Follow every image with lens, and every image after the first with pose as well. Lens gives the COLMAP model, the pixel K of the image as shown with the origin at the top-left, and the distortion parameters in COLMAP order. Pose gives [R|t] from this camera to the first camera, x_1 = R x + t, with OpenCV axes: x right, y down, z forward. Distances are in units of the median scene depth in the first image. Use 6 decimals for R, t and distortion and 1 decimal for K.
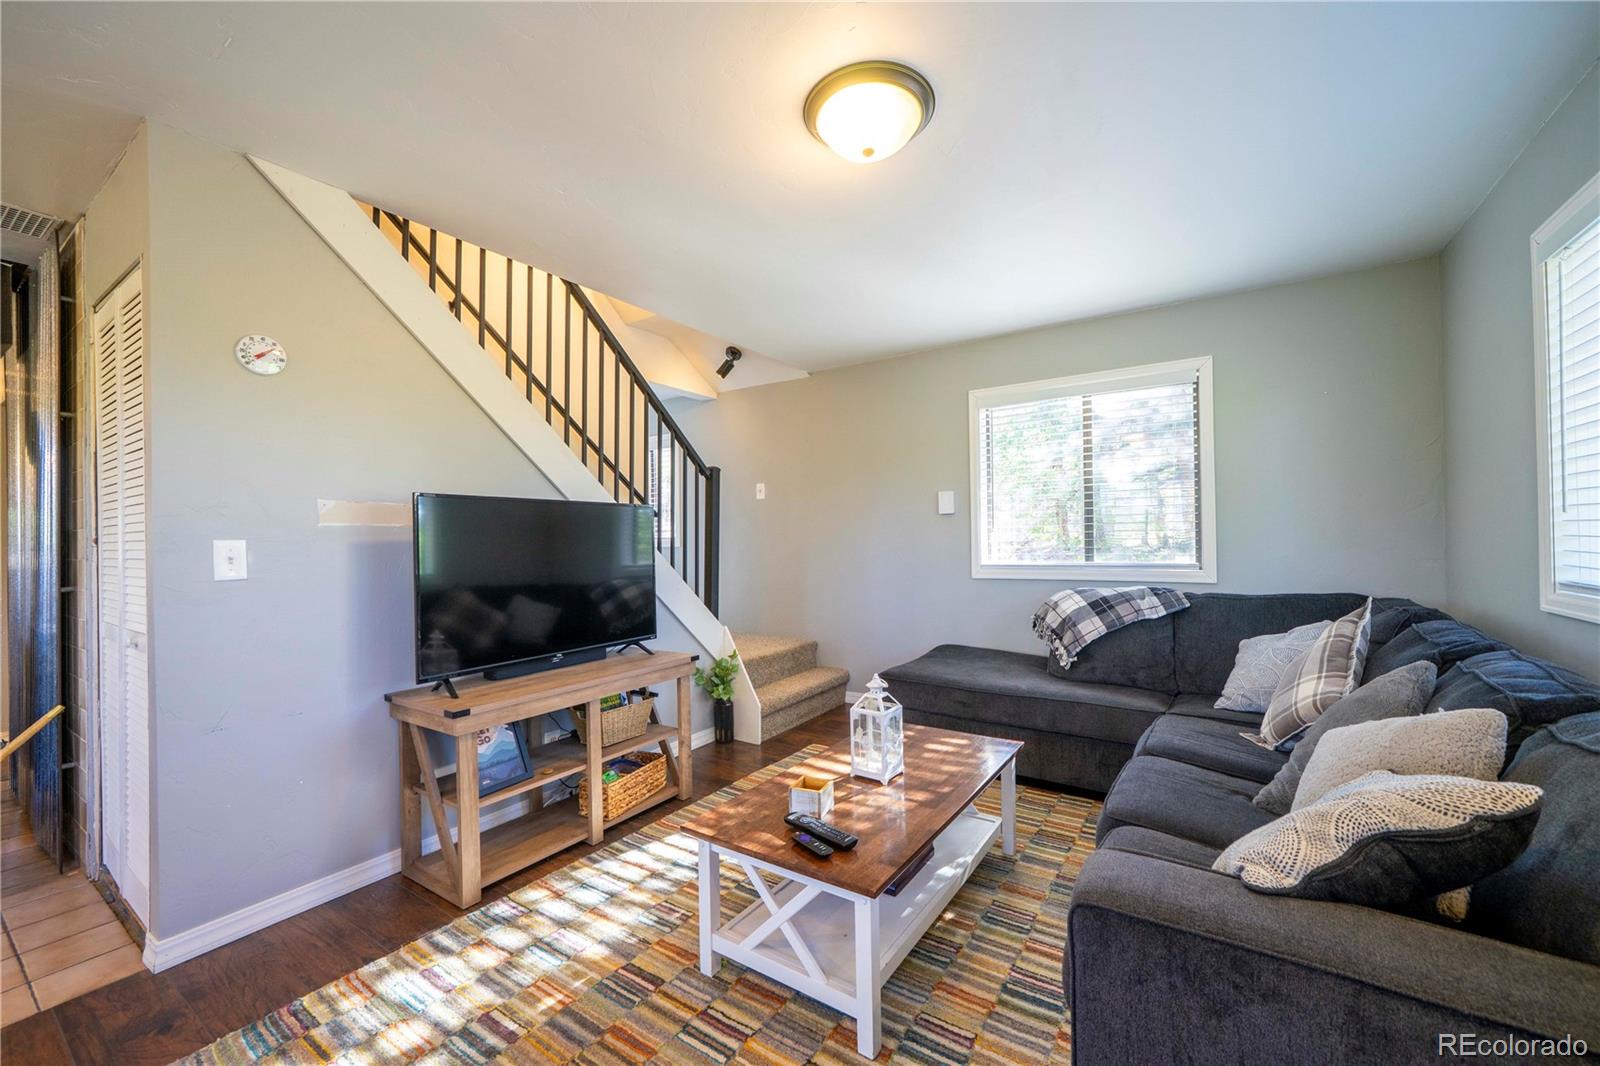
lens RADIAL K [[631.3, 0, 800.0], [0, 631.3, 533.0], [0, 0, 1]] dist [0.000795, 0.000090]
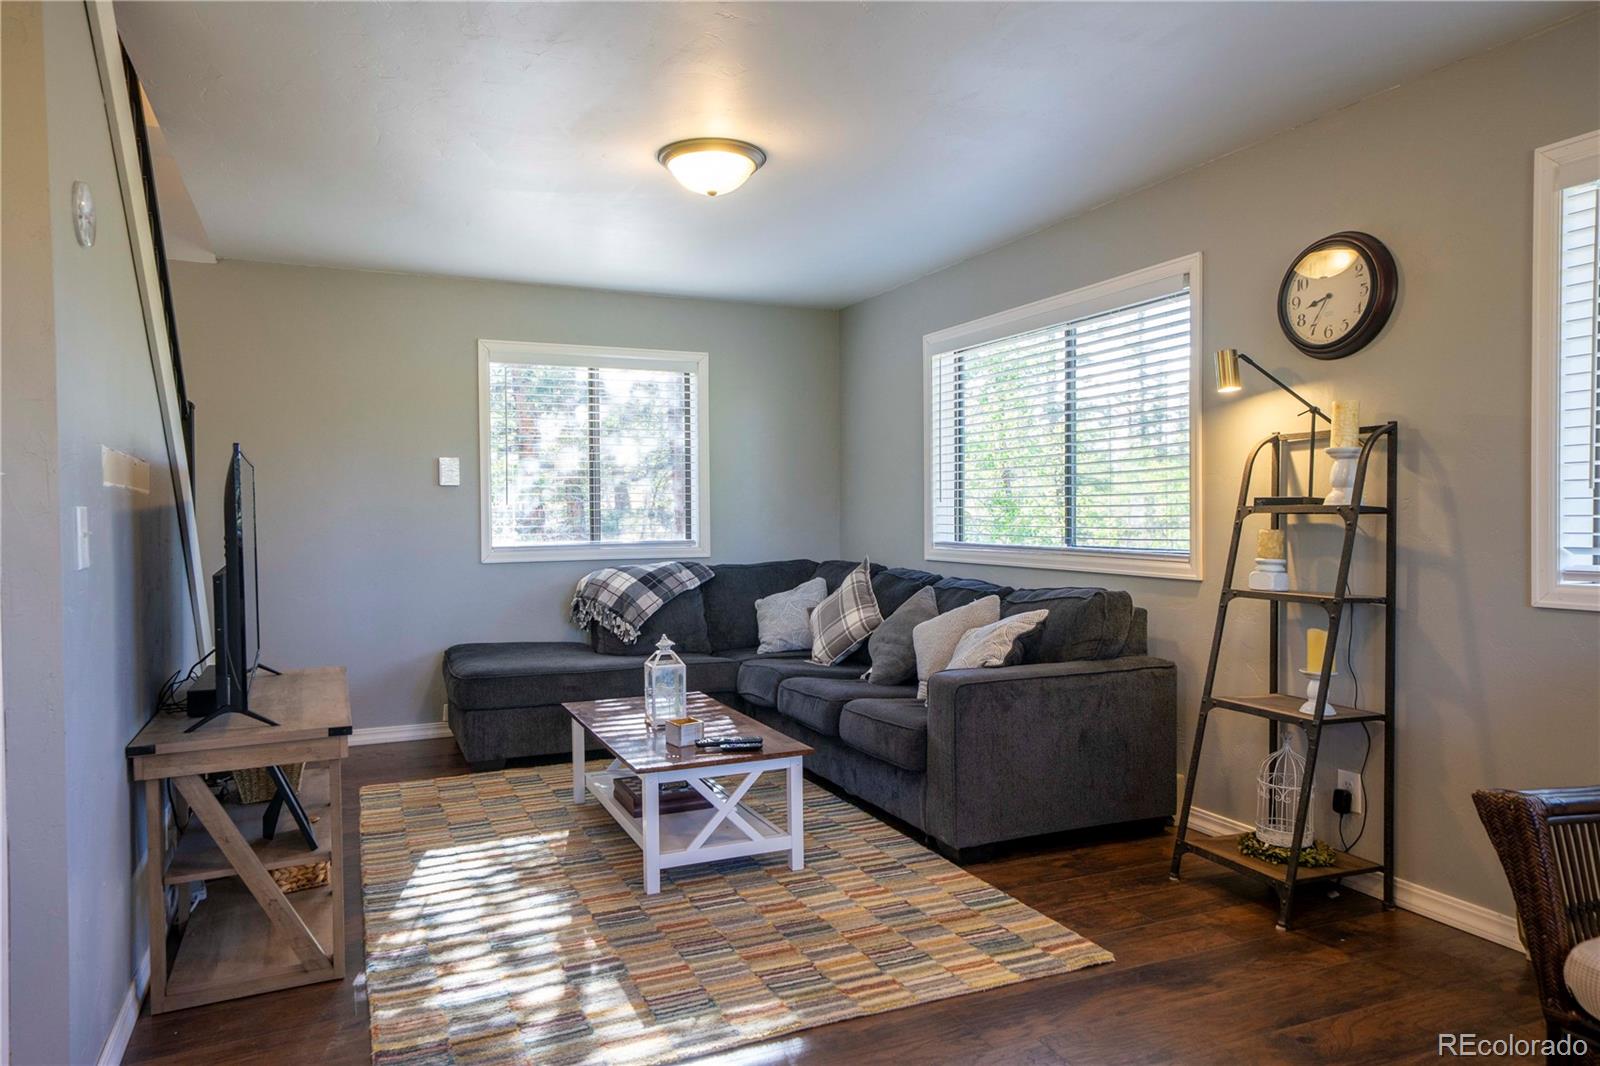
lens RADIAL K [[1038.4, 0, 783.0], [0, 1038.4, 531.5], [0, 0, 1]] dist [0.083191, 0.000964]
pose [[0.534564, -0.004412, 0.845117, -0.873540], [-0.008939, 0.999901, 0.010874, 0.012605], [-0.845081, -0.013367, 0.534471, -0.107965]]
